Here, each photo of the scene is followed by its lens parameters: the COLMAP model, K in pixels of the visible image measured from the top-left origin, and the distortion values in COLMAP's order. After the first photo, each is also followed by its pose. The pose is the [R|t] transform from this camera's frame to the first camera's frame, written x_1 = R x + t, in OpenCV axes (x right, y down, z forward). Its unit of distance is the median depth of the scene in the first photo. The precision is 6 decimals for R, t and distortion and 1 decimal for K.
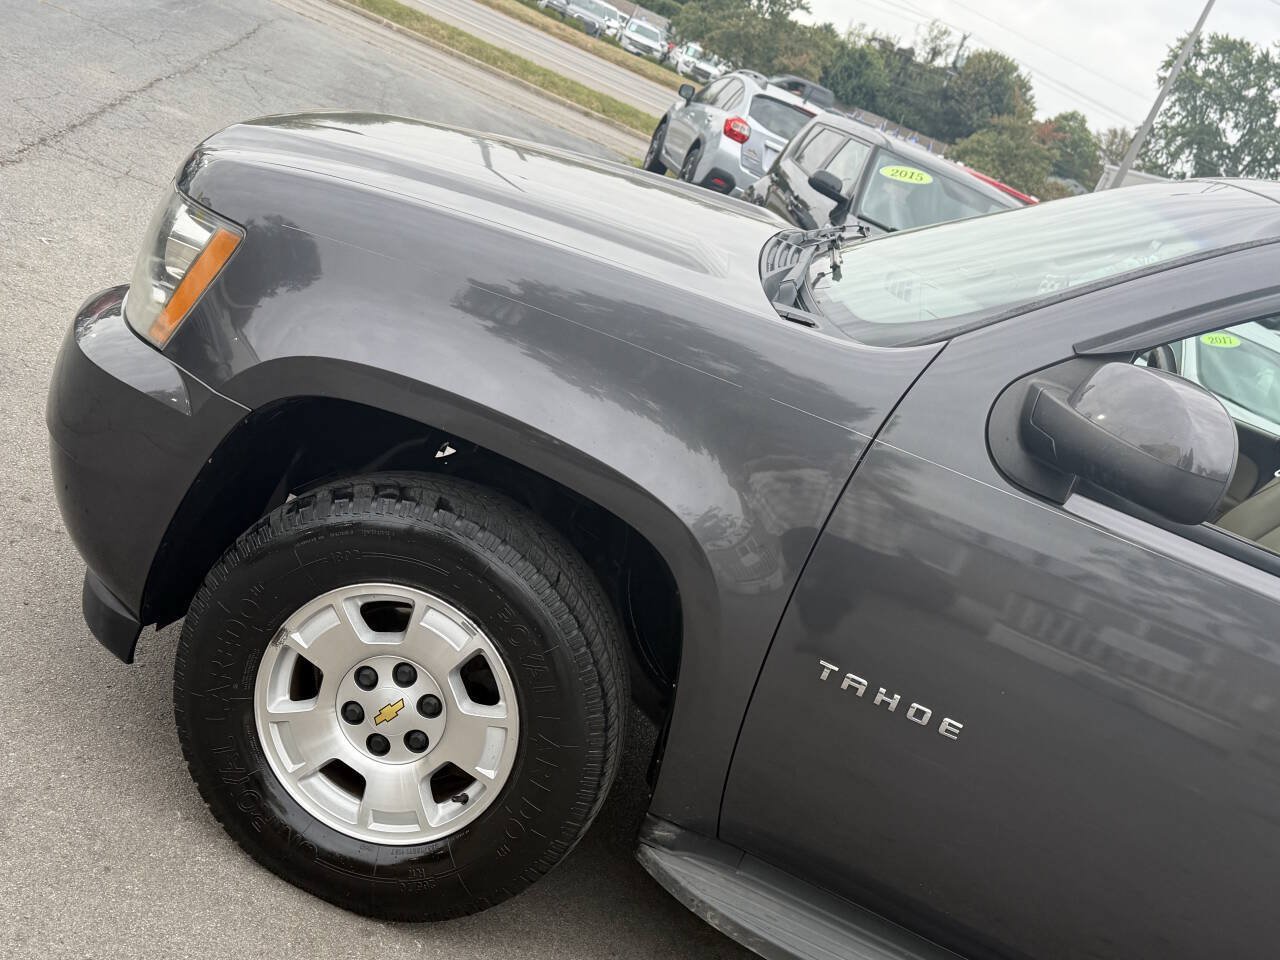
lens RADIAL K [[1402.0, 0, 640.0], [0, 1402.0, 480.0], [0, 0, 1]] dist [0.179228, -0.380149]
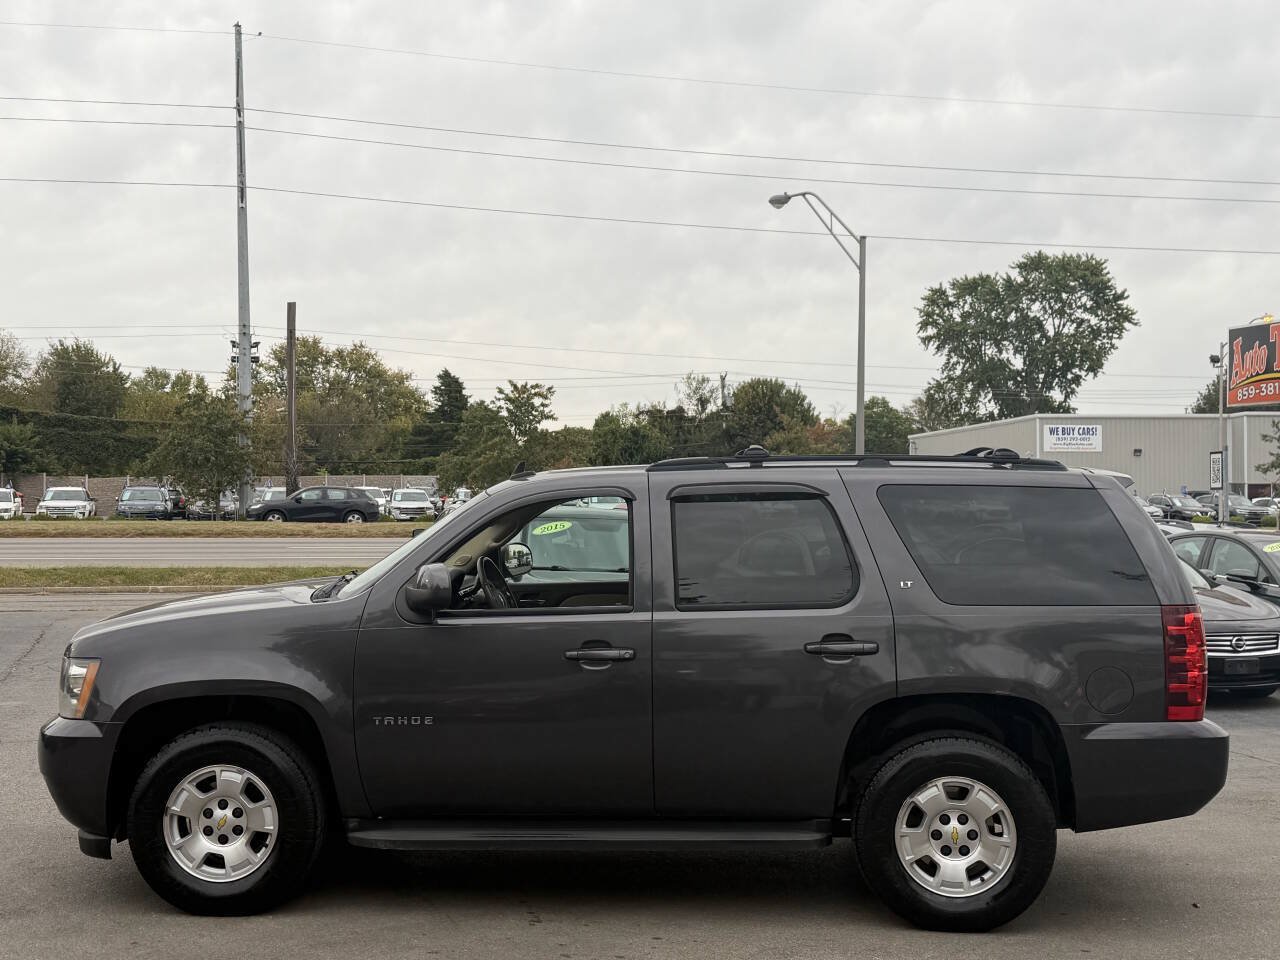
lens RADIAL K [[1678.8, 0, 632.3], [0, 1678.8, 467.9], [0, 0, 1]] dist [0.142333, 0.024018]
pose [[0.917448, -0.382272, 0.110265, 0.020791], [0.397799, 0.876663, -0.270587, 0.039287], [0.006773, 0.292113, 0.956360, -0.107911]]
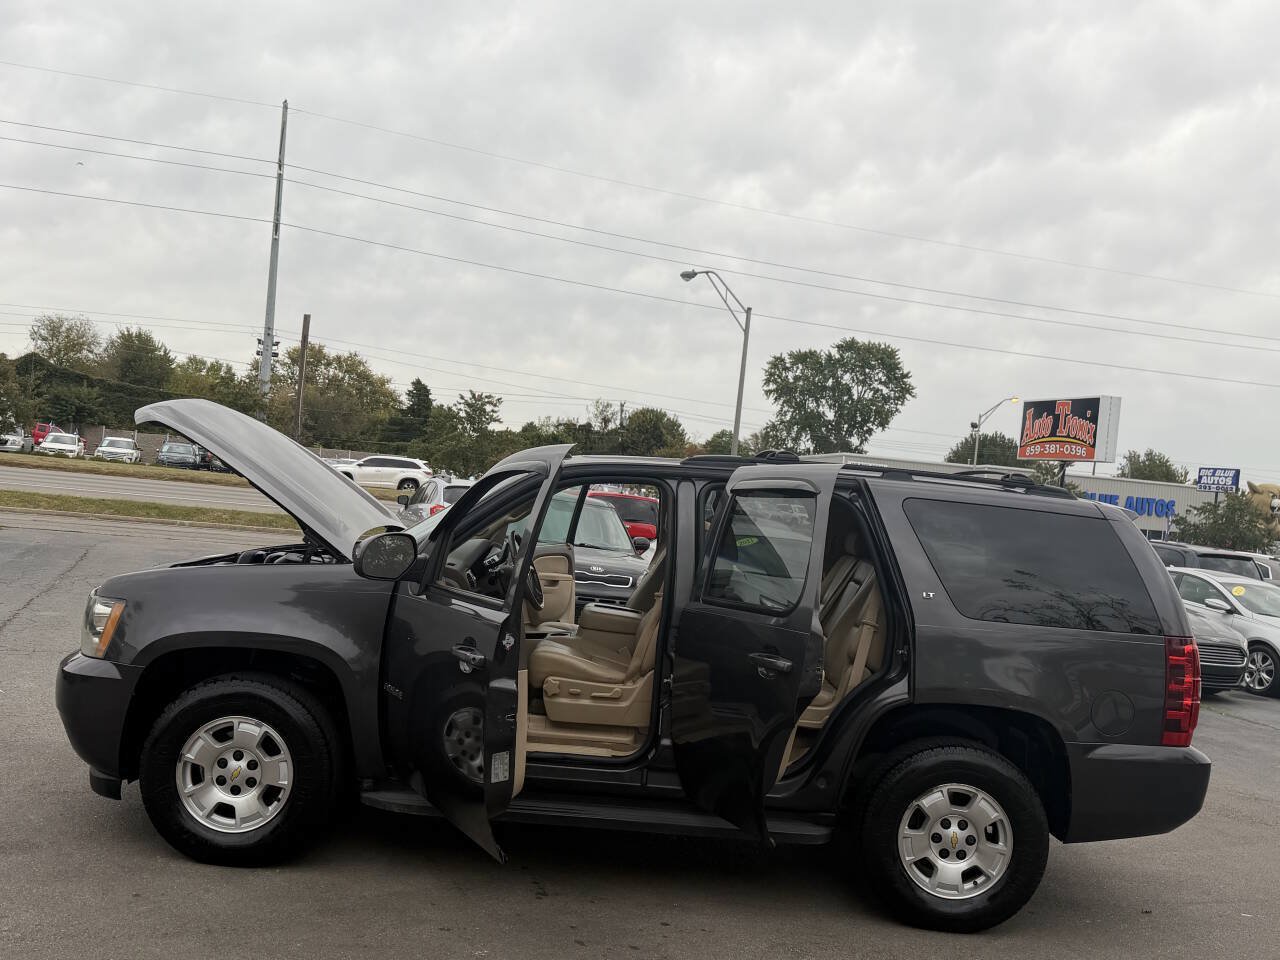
lens RADIAL K [[1181.2, 0, 640.0], [0, 1181.2, 480.0], [0, 0, 1]] dist [0.184278, -0.397357]
pose [[0.936149, -0.297296, 0.187723, 0.012718], [0.336217, 0.913127, -0.230557, 0.023288], [-0.102871, 0.278952, 0.954779, -0.064404]]
